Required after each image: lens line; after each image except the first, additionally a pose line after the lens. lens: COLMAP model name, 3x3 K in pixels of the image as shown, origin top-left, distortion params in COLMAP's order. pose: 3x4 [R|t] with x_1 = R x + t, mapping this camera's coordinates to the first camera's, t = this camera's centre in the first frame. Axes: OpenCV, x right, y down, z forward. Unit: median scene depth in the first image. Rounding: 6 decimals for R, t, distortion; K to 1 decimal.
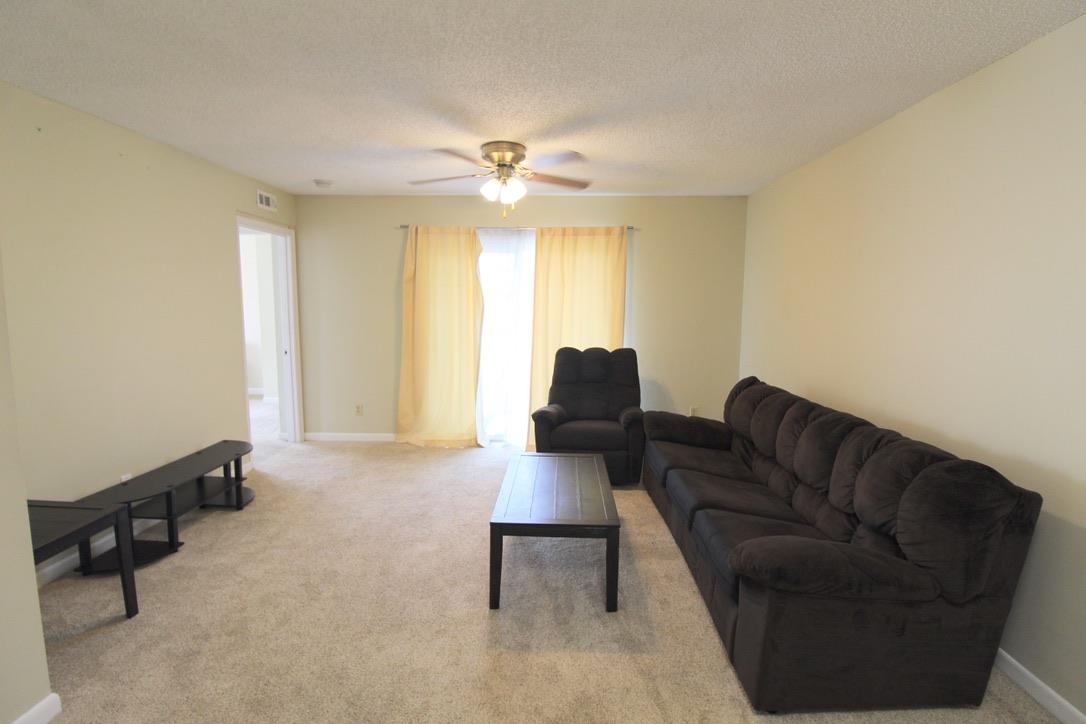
lens RADIAL K [[503.7, 0, 550.3], [0, 503.7, 356.3], [0, 0, 1]] dist [-0.000514, -0.012534]
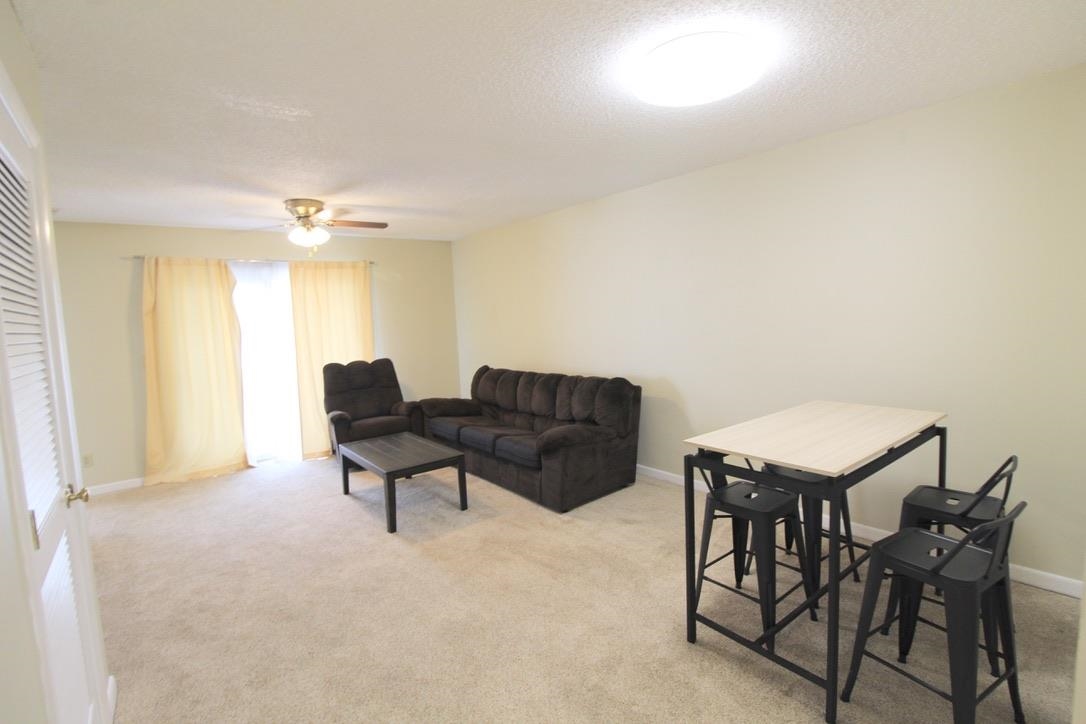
lens RADIAL K [[503.7, 0, 550.3], [0, 503.7, 356.3], [0, 0, 1]] dist [-0.000514, -0.012534]
pose [[0.764380, -0.101498, 0.636728, -0.408576], [0.125669, 0.992046, 0.007274, 0.027652], [-0.632401, 0.074457, 0.771055, -0.284334]]
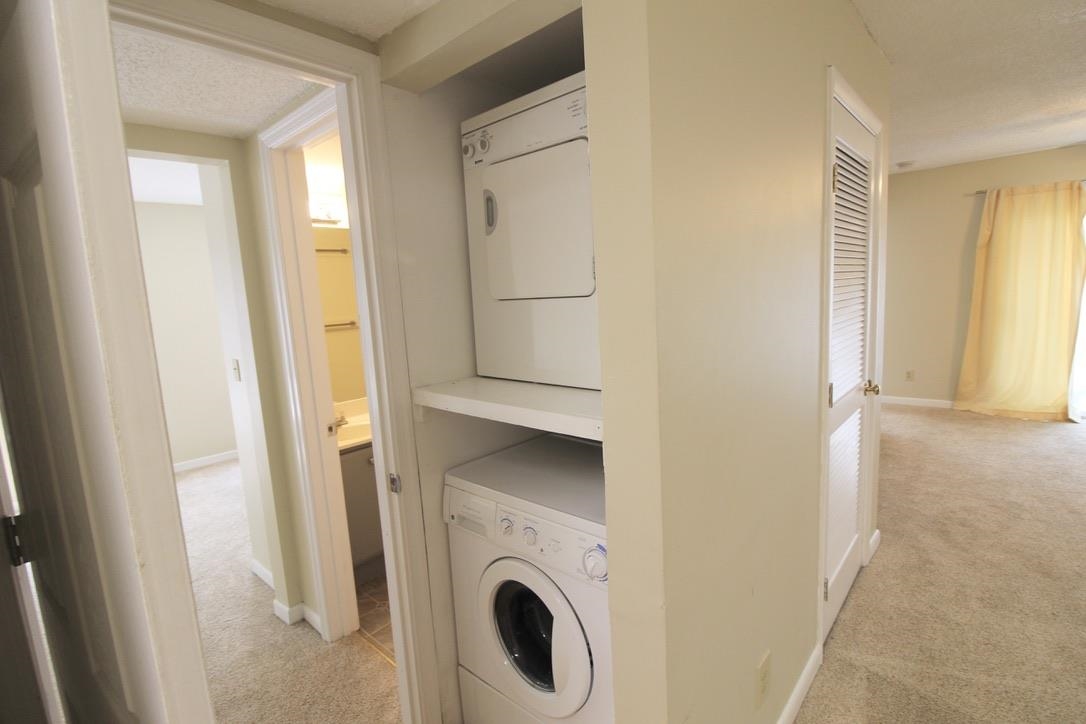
lens RADIAL K [[503.7, 0, 550.3], [0, 503.7, 356.3], [0, 0, 1]] dist [-0.000514, -0.012534]
pose [[0.753182, 0.028974, -0.657174, -0.353197], [-0.003891, 0.999208, 0.039595, 0.038070], [0.657801, -0.027266, 0.752698, -0.396403]]
